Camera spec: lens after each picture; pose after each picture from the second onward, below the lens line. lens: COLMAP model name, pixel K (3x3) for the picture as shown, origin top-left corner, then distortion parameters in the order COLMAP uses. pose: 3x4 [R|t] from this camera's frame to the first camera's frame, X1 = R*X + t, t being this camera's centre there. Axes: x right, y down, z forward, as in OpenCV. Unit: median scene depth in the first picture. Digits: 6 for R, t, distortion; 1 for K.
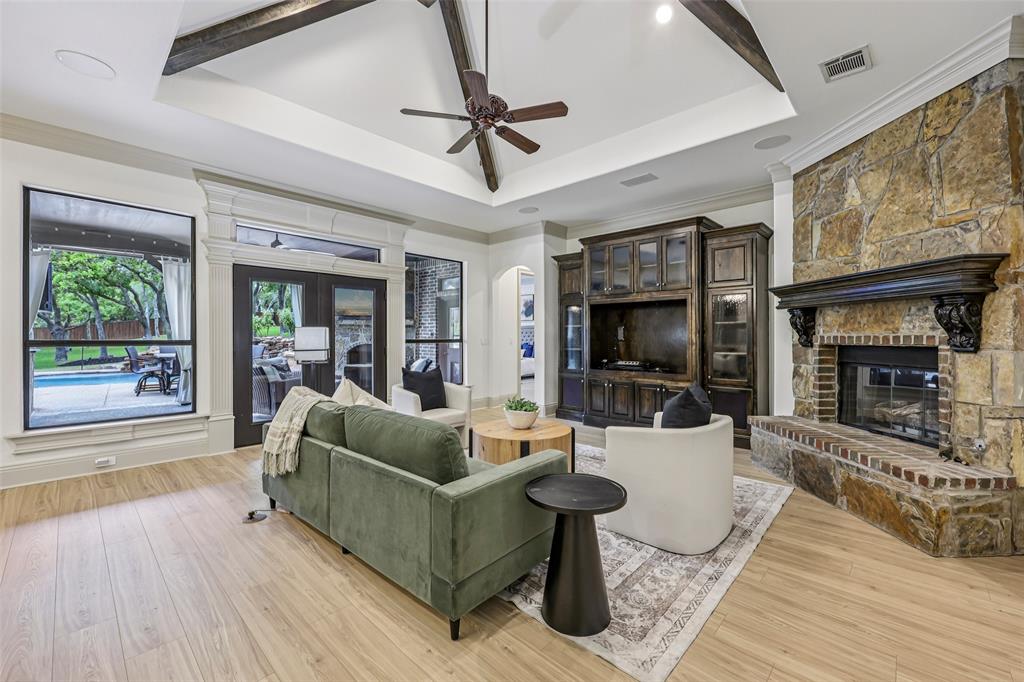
lens RADIAL K [[417.3, 0, 515.0], [0, 417.3, 334.9], [0, 0, 1]] dist [0.000559, -0.000101]
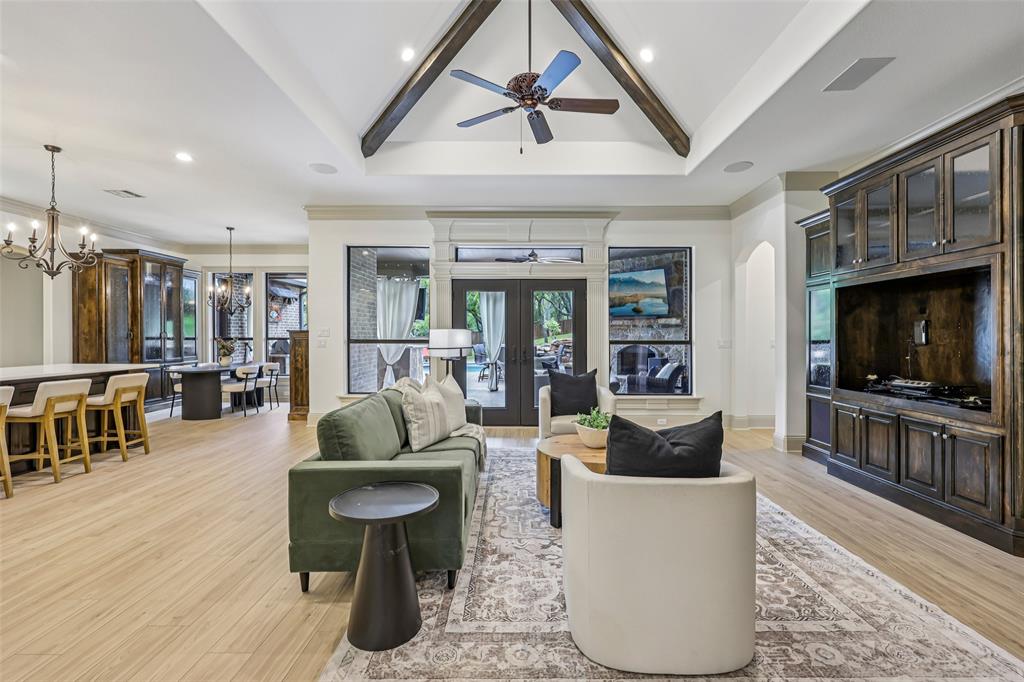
lens RADIAL K [[451.5, 0, 517.1], [0, 451.5, 336.4], [0, 0, 1]] dist [-0.000899, -0.000047]
pose [[0.679063, -0.000571, -0.734080, 0.536195], [0.000907, 1.000000, 0.000062, 0.002473], [0.734079, -0.000708, 0.679063, 0.254870]]
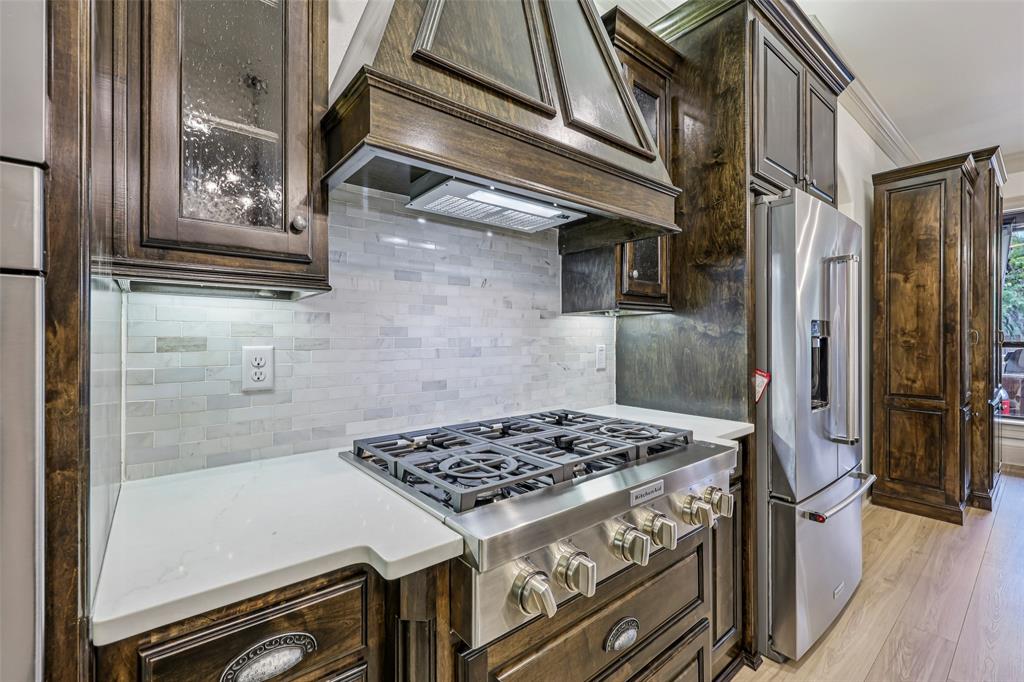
lens RADIAL K [[440.7, 0, 516.5], [0, 440.7, 337.5], [0, 0, 1]] dist [-0.001629, -0.000020]
pose [[-0.127625, -0.003097, -0.991818, -0.924816], [-0.001097, 0.999995, -0.002981, 0.000380], [0.991822, 0.000708, -0.127628, -0.394778]]
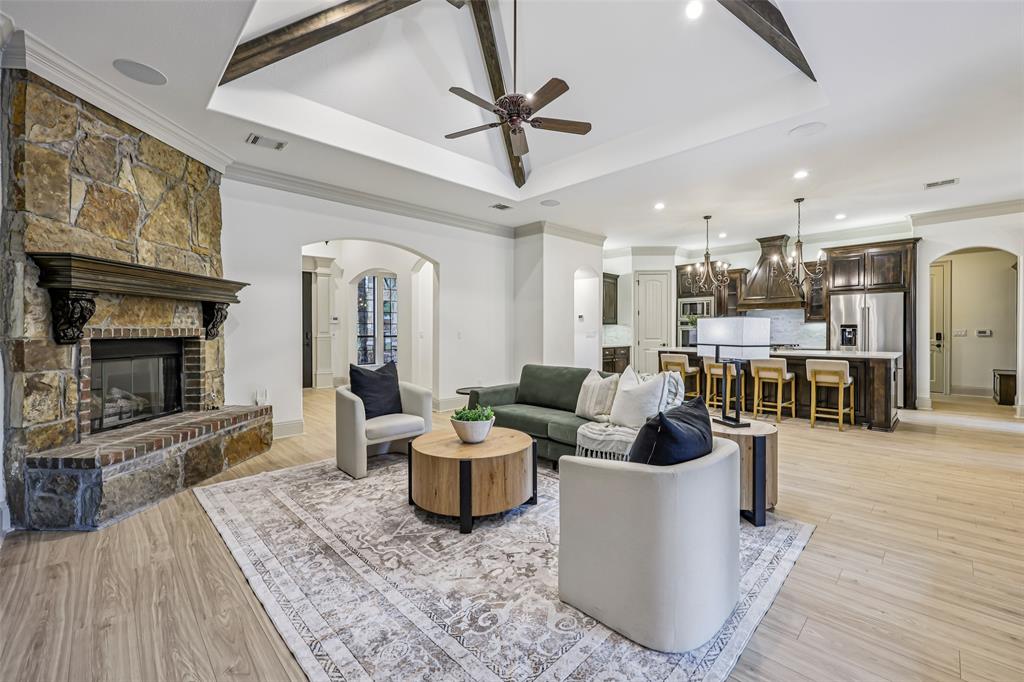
lens RADIAL K [[423.3, 0, 516.4], [0, 423.3, 333.7], [0, 0, 1]] dist [-0.000647, 0.000251]
pose [[-0.999094, -0.000501, 0.042556, -0.097633], [-0.000144, 0.999965, 0.008381, 0.004972], [-0.042559, 0.008367, -0.999059, 1.708955]]
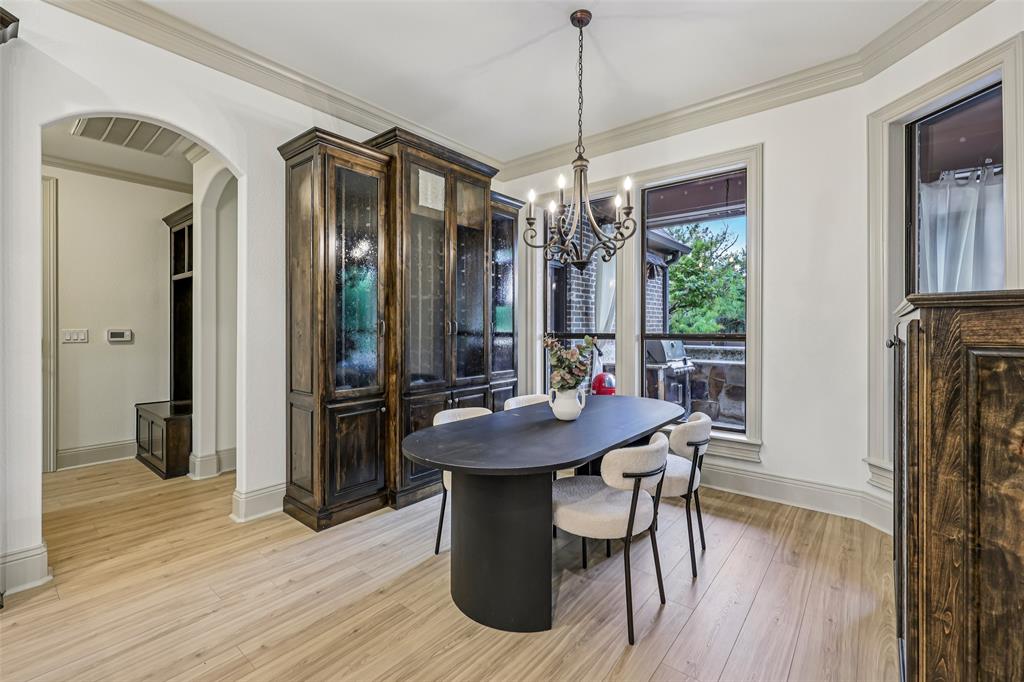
lens RADIAL K [[440.7, 0, 517.5], [0, 440.7, 328.4], [0, 0, 1]] dist [-0.001629, -0.000020]
pose [[0.074534, -0.003799, -0.997211, -1.055423], [-0.003976, 0.999984, -0.004107, -0.000057], [0.997211, 0.004271, 0.074518, 0.524686]]
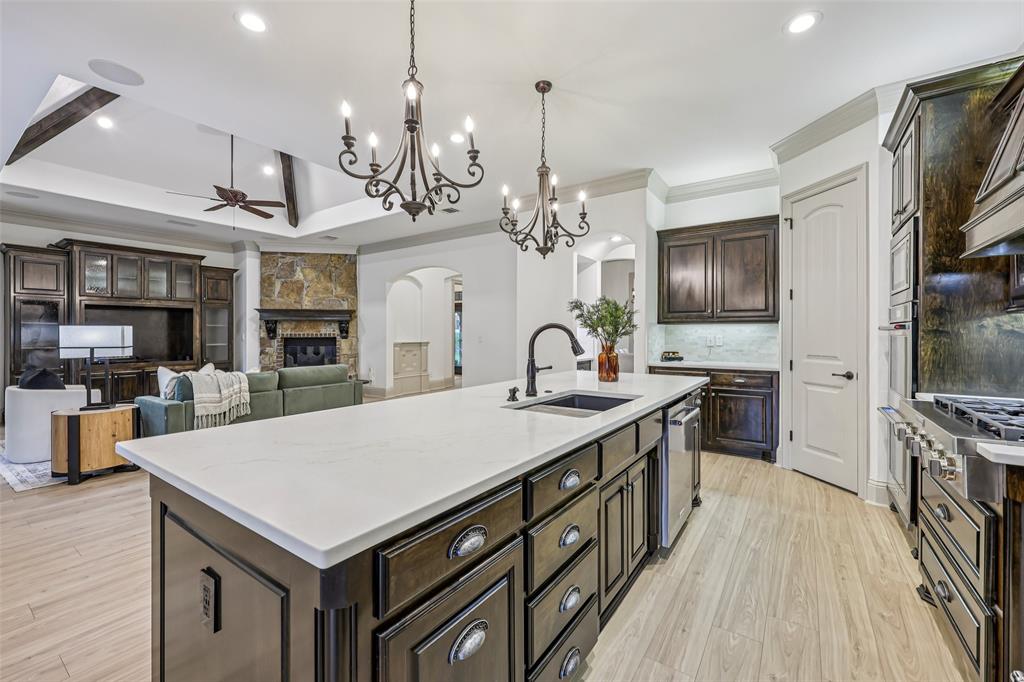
lens RADIAL K [[417.3, 0, 515.9], [0, 417.3, 337.2], [0, 0, 1]] dist [0.000559, -0.000101]
pose [[-0.151735, -0.009433, 0.988376, -1.547986], [0.000206, 0.999954, 0.009576, 0.000203], [-0.988421, 0.001657, -0.151726, 0.121552]]
